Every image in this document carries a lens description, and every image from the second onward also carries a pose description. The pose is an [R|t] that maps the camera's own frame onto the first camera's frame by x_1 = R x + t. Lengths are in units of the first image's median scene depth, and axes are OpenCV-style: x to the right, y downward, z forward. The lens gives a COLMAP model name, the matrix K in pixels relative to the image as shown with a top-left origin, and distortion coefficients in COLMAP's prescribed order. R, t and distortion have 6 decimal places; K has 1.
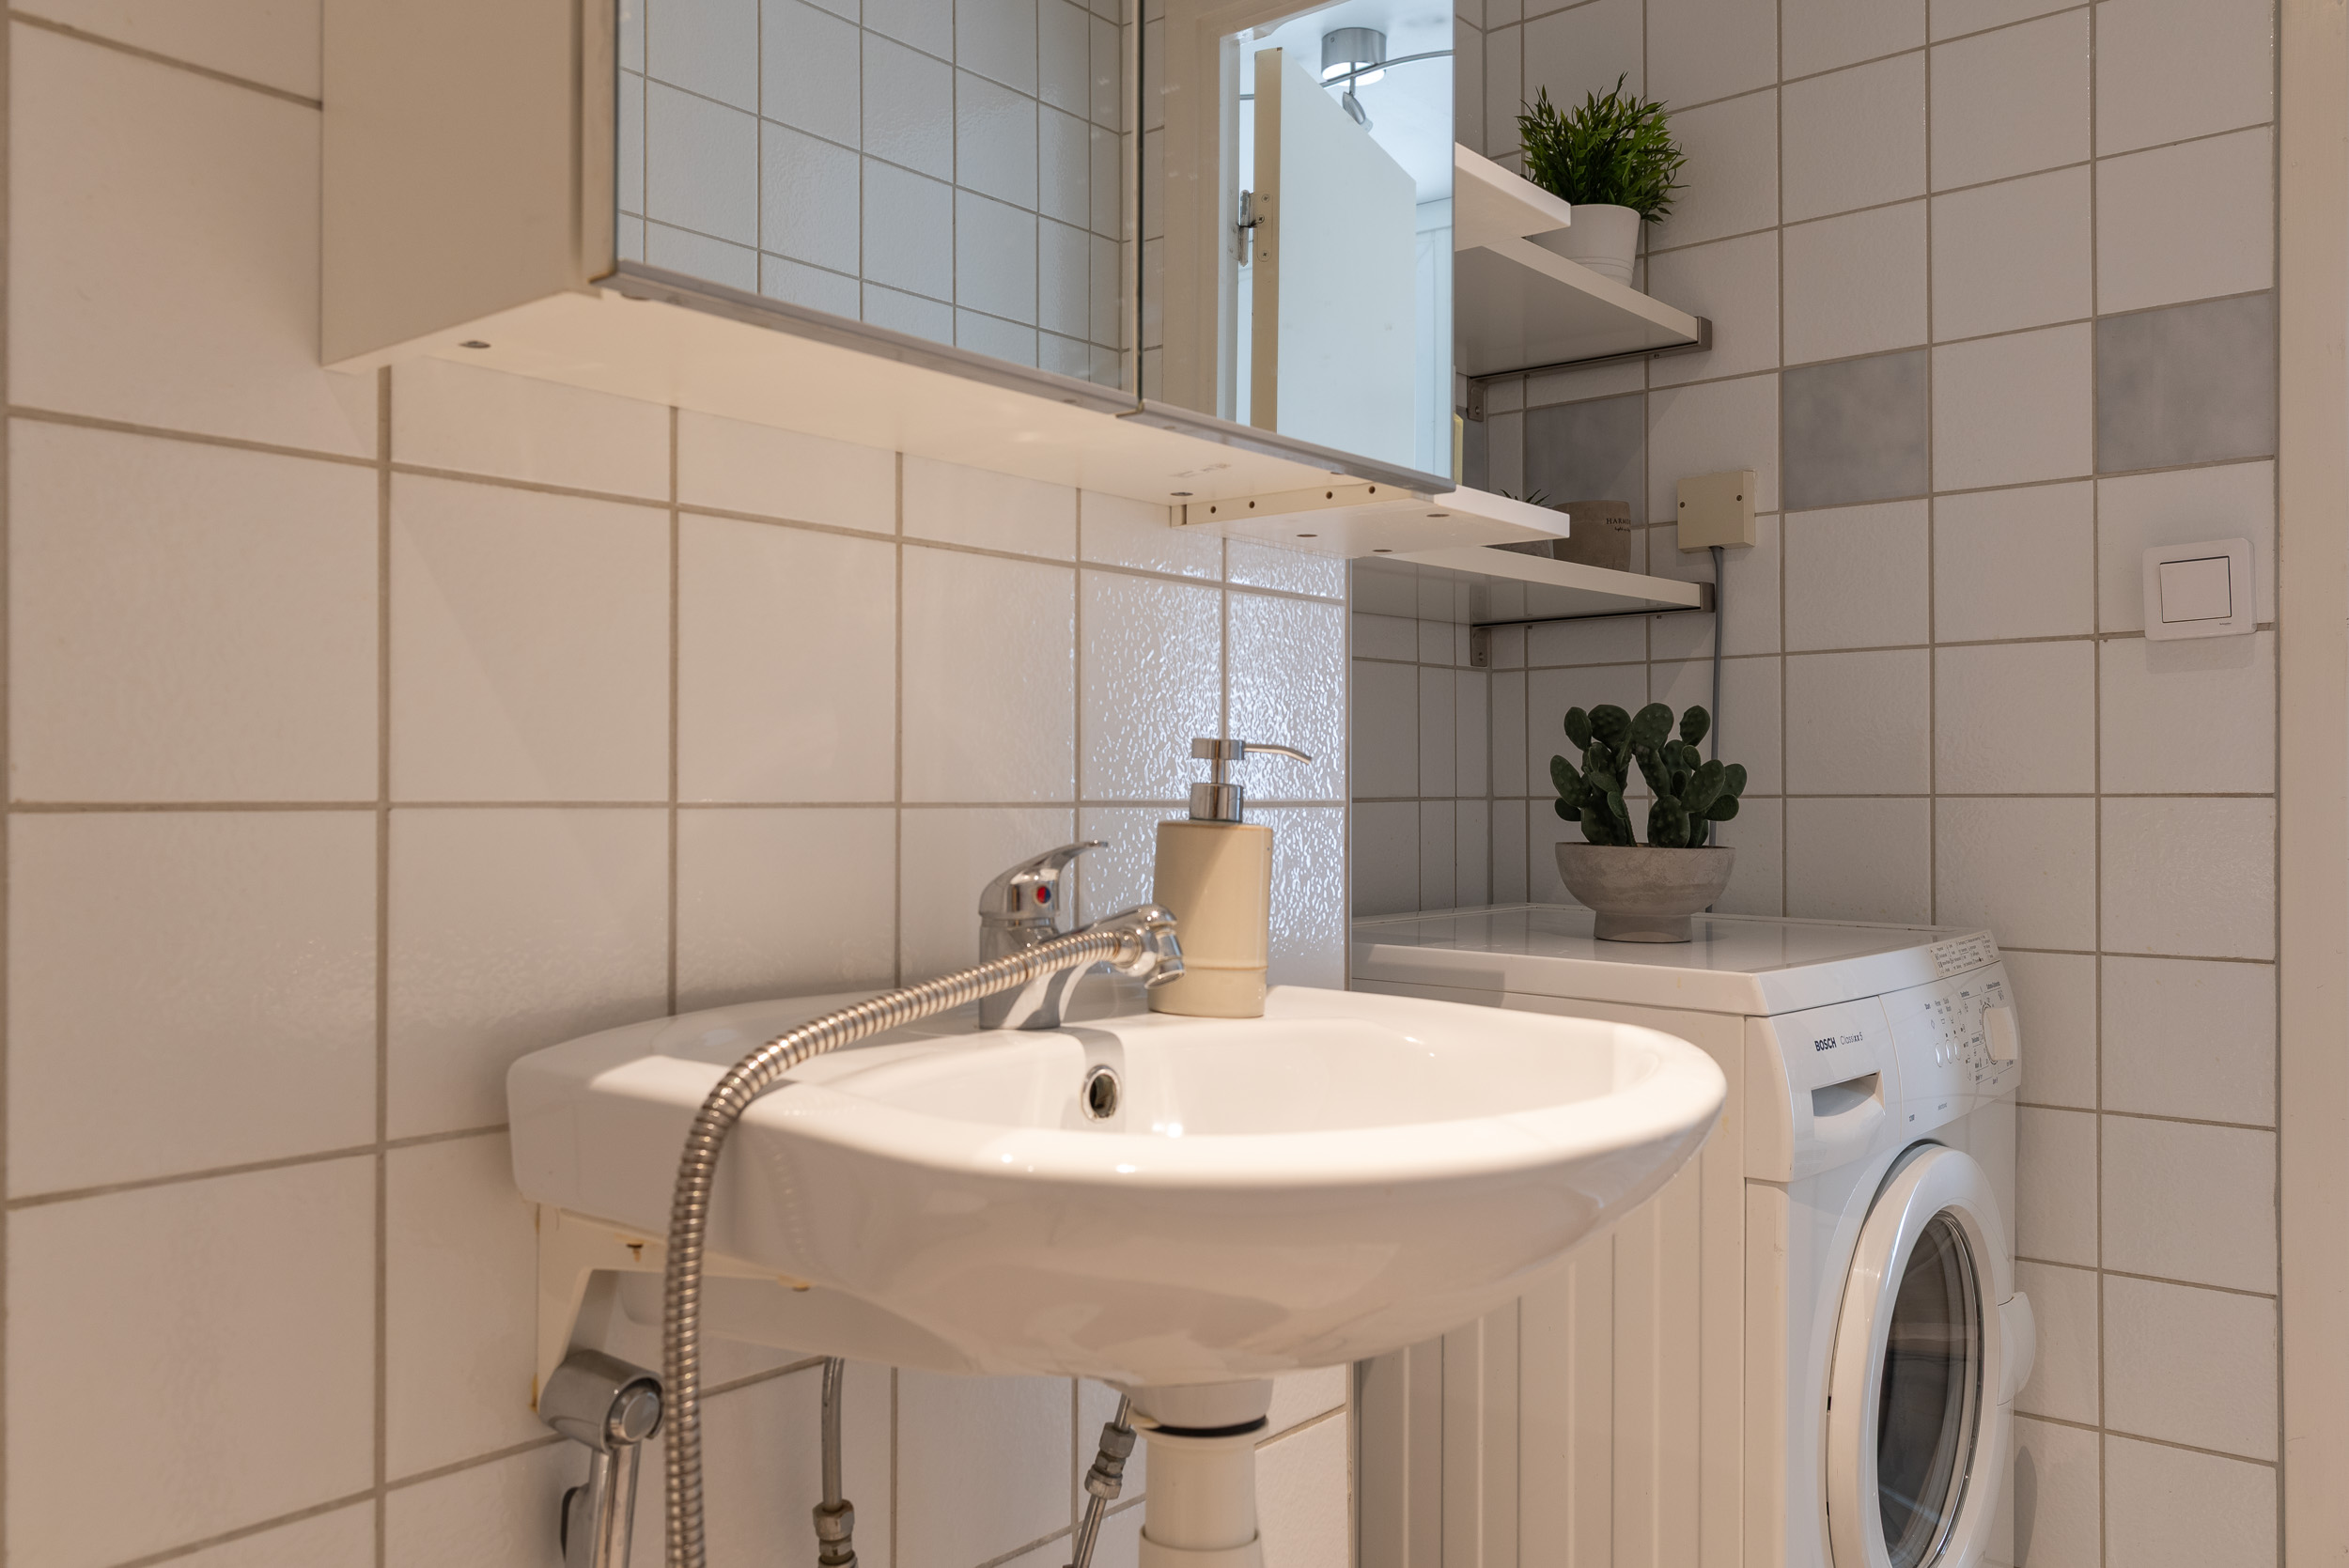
lens RADIAL K [[1850.9, 0, 1173.5], [0, 1850.9, 785.4], [0, 0, 1]] dist [0.003399, 0.000257]
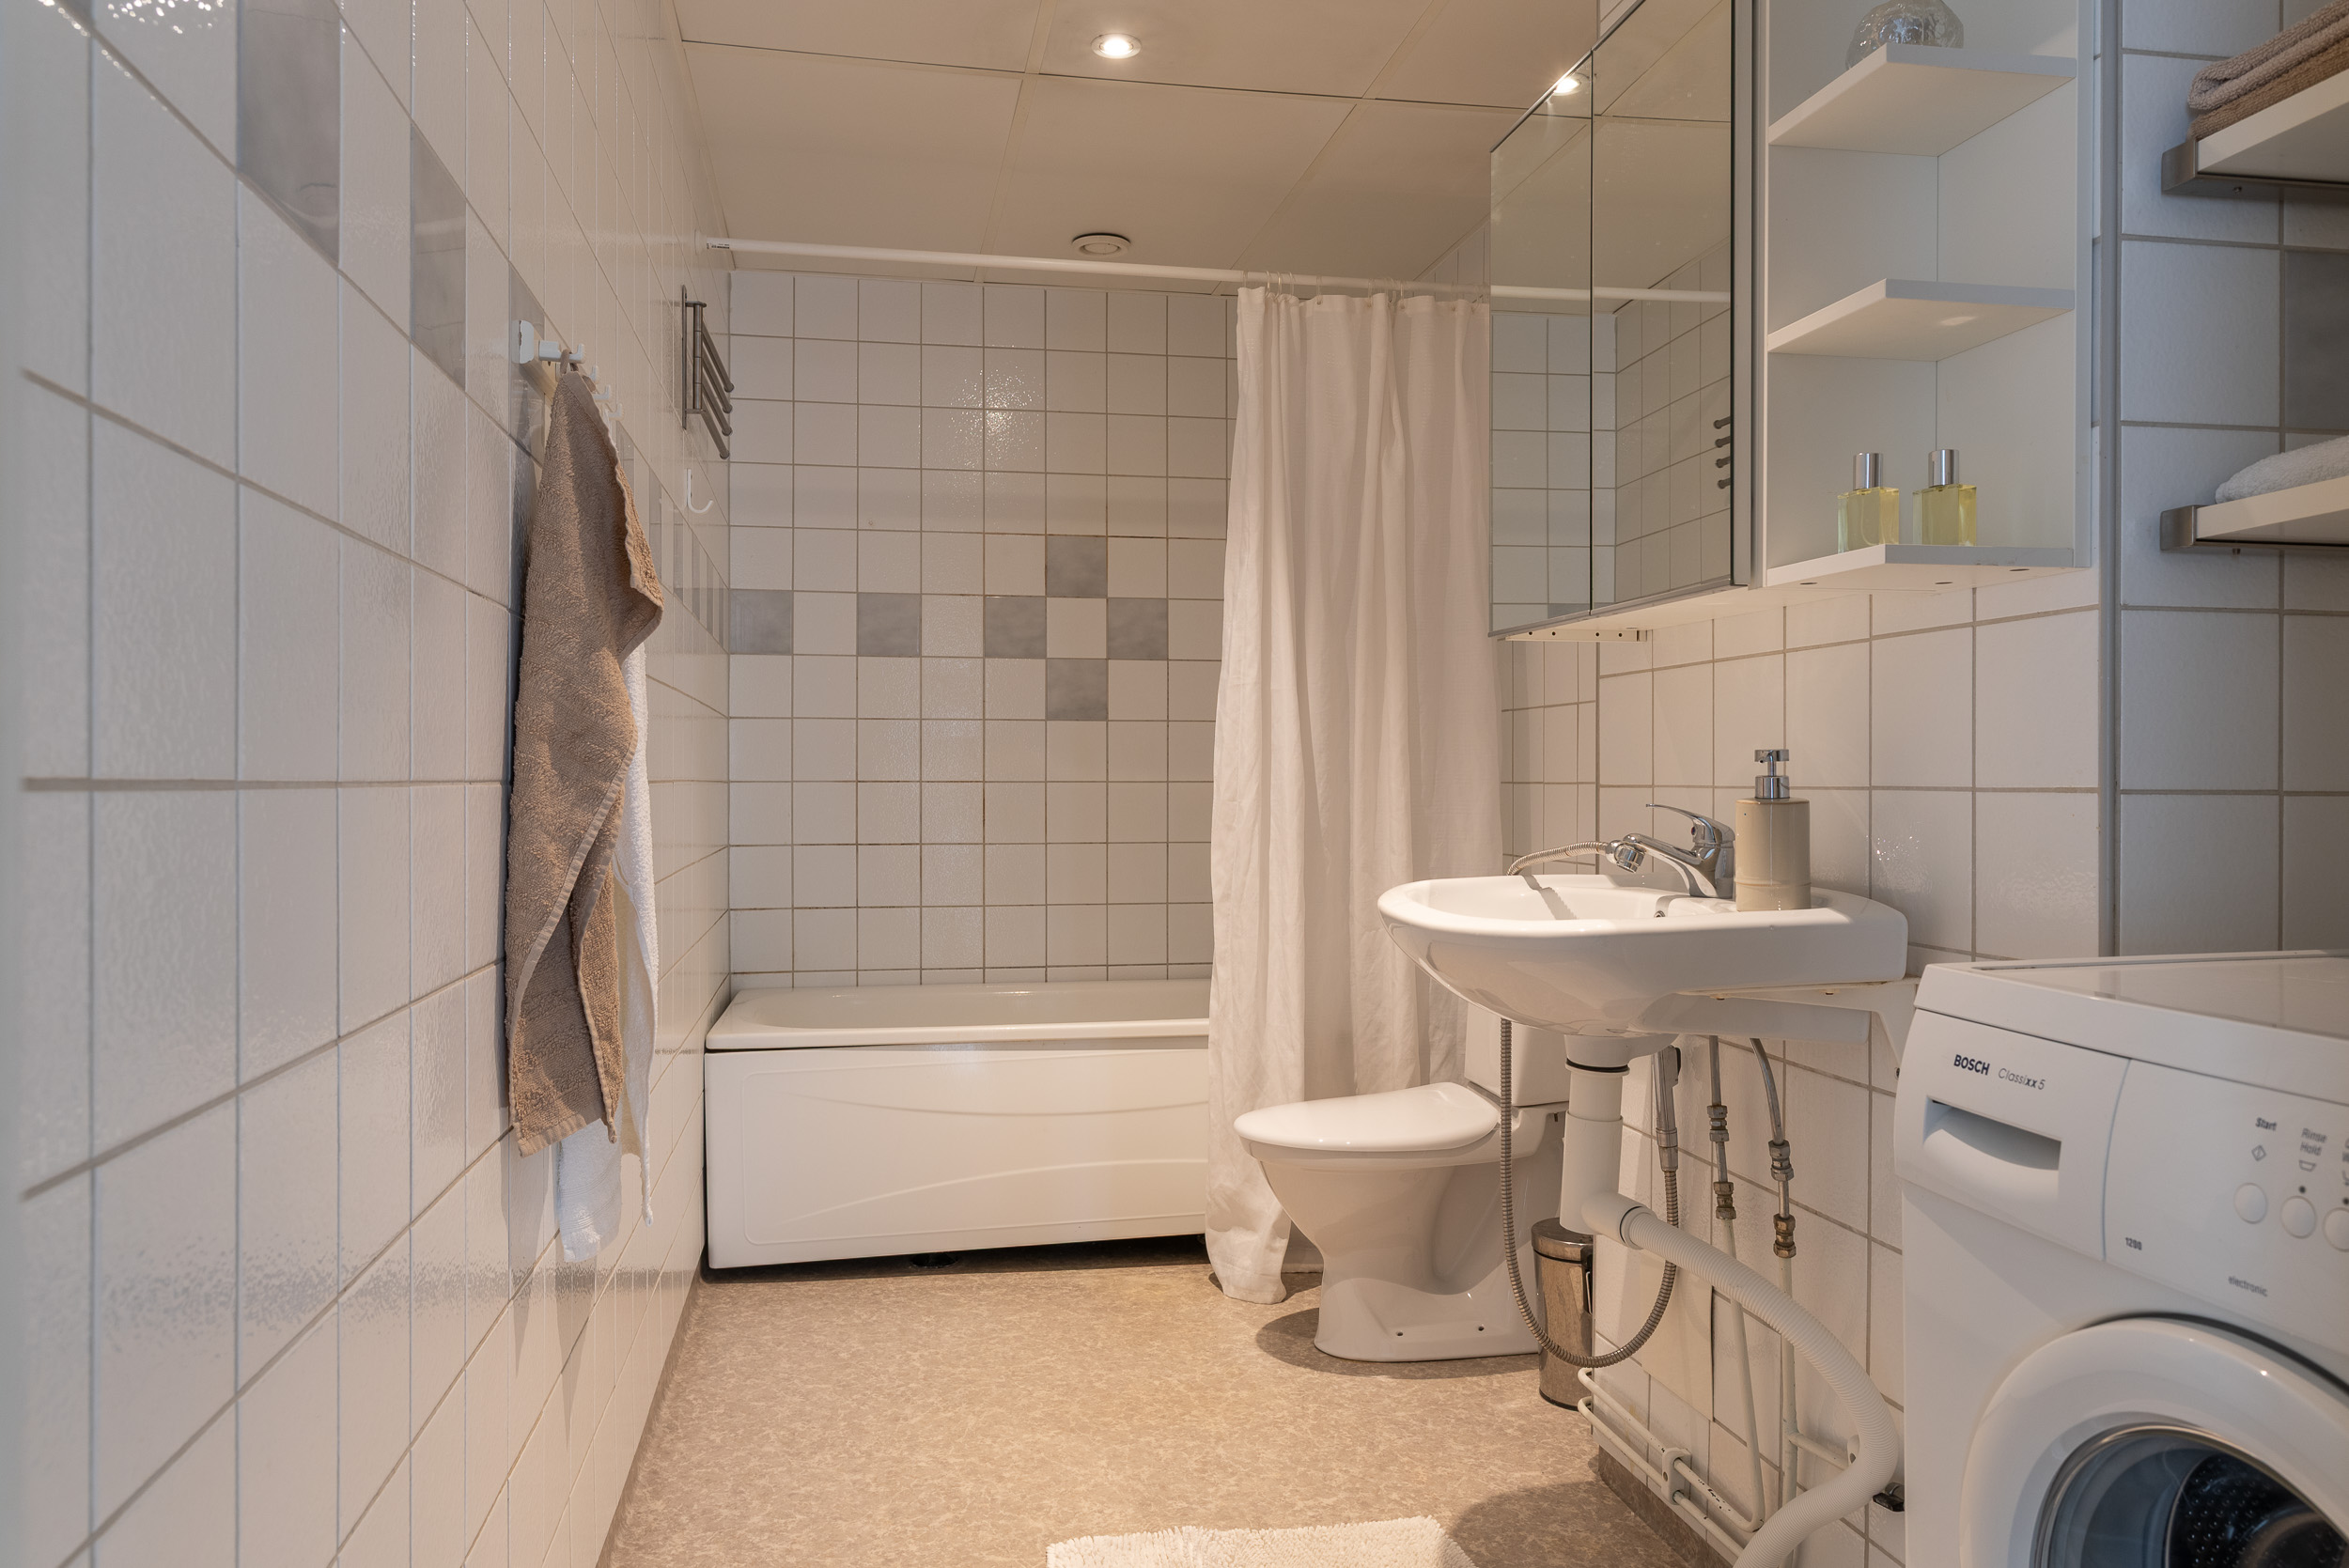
lens RADIAL K [[1618.8, 0, 1173.5], [0, 1618.8, 783.9], [0, 0, 1]] dist [0.006546, 0.005915]
pose [[-0.639639, -0.001943, -0.768673, 1.514598], [0.001977, 0.999989, -0.004173, 0.011643], [0.768673, -0.004189, -0.639629, 1.535764]]
